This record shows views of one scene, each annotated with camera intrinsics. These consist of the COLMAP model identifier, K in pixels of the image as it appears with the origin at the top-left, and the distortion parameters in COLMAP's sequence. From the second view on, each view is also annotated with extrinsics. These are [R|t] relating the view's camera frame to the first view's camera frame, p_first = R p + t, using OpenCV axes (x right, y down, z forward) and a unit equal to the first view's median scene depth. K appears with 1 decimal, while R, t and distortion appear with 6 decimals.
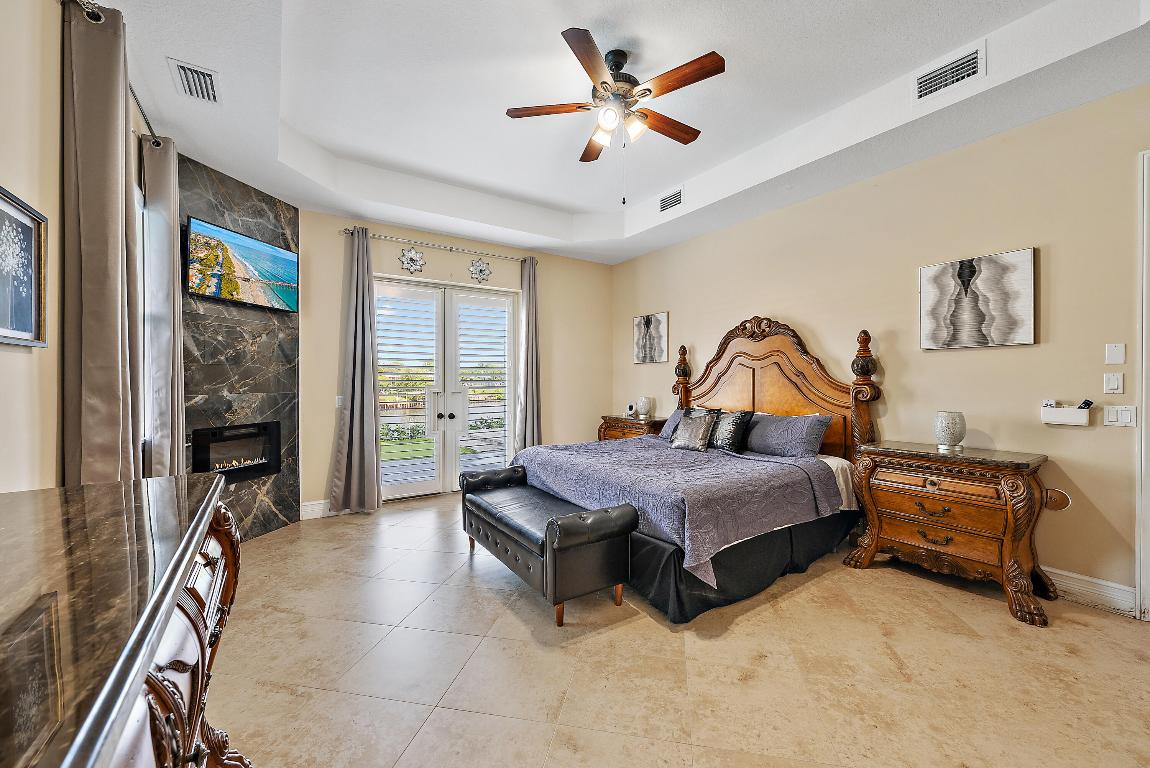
lens RADIAL K [[460.0, 0, 575.3], [0, 460.0, 384.2], [0, 0, 1]] dist [0.007826, -0.000871]
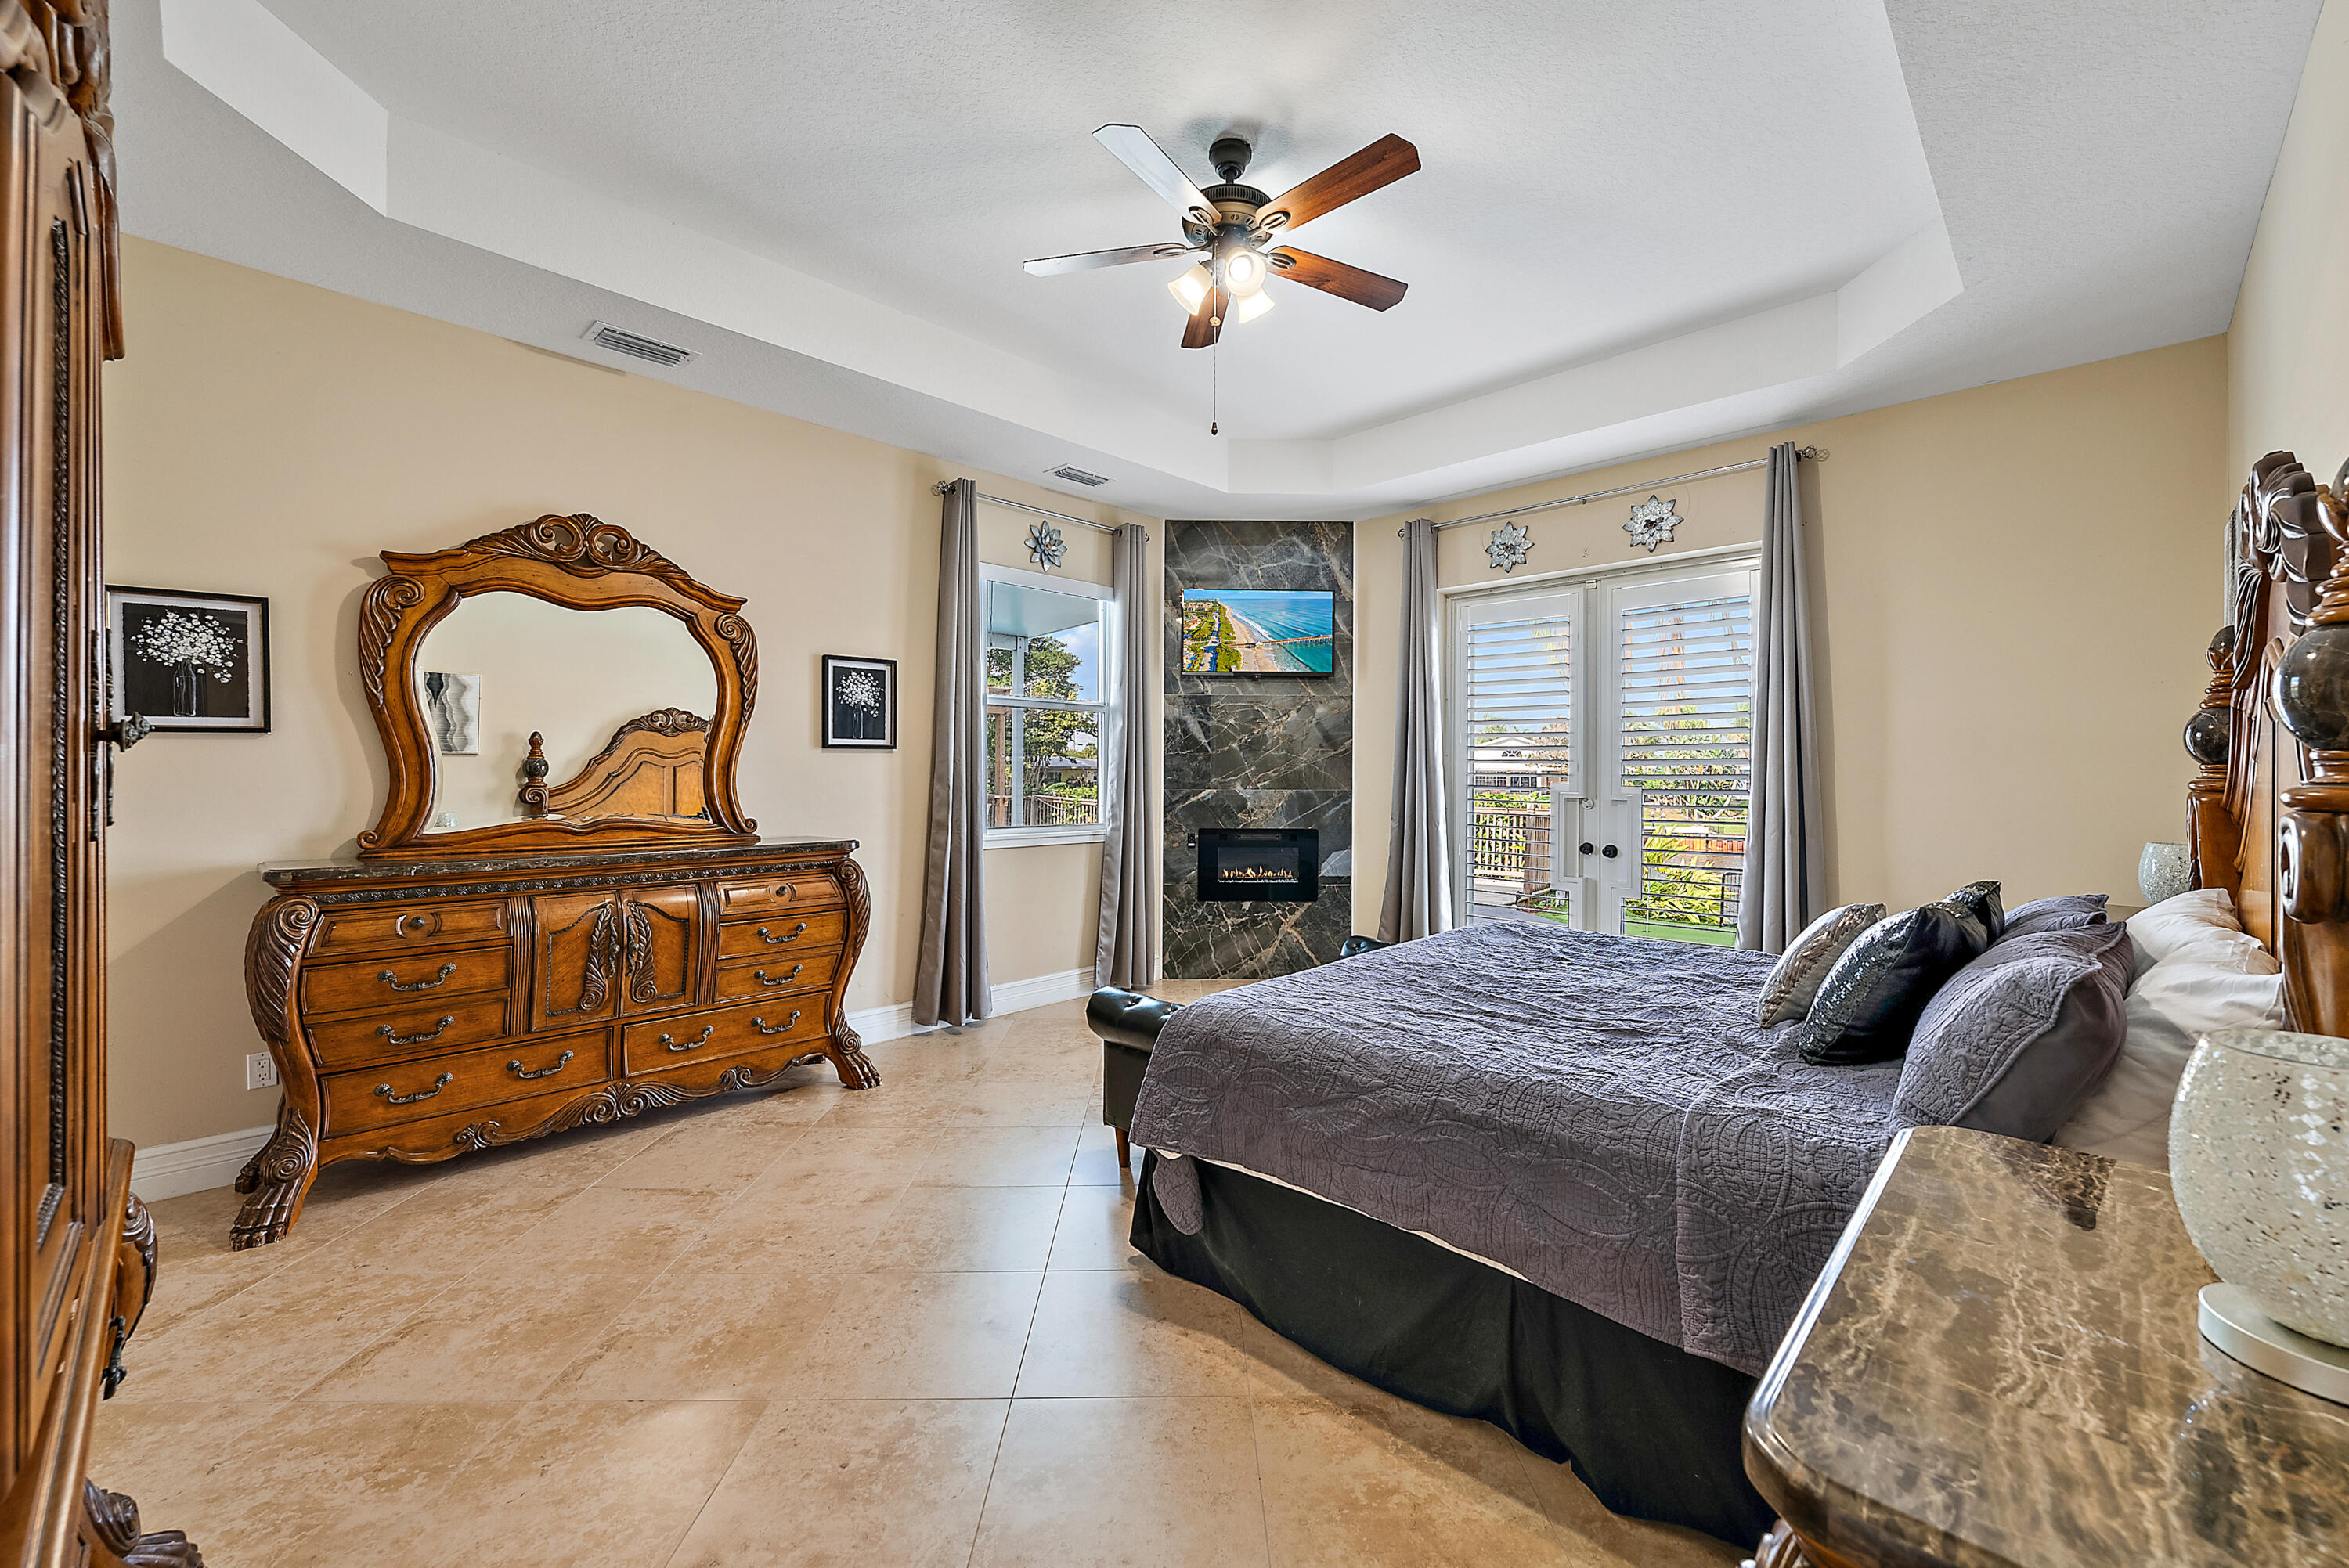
lens RADIAL K [[939.5, 0, 1168.2], [0, 939.5, 768.6], [0, 0, 1]] dist [0.007826, -0.000871]
pose [[0.191624, 0.000776, -0.981468, 0.815328], [-0.012588, 0.999919, -0.001667, -0.010025], [0.981388, 0.012674, 0.191619, 0.536037]]
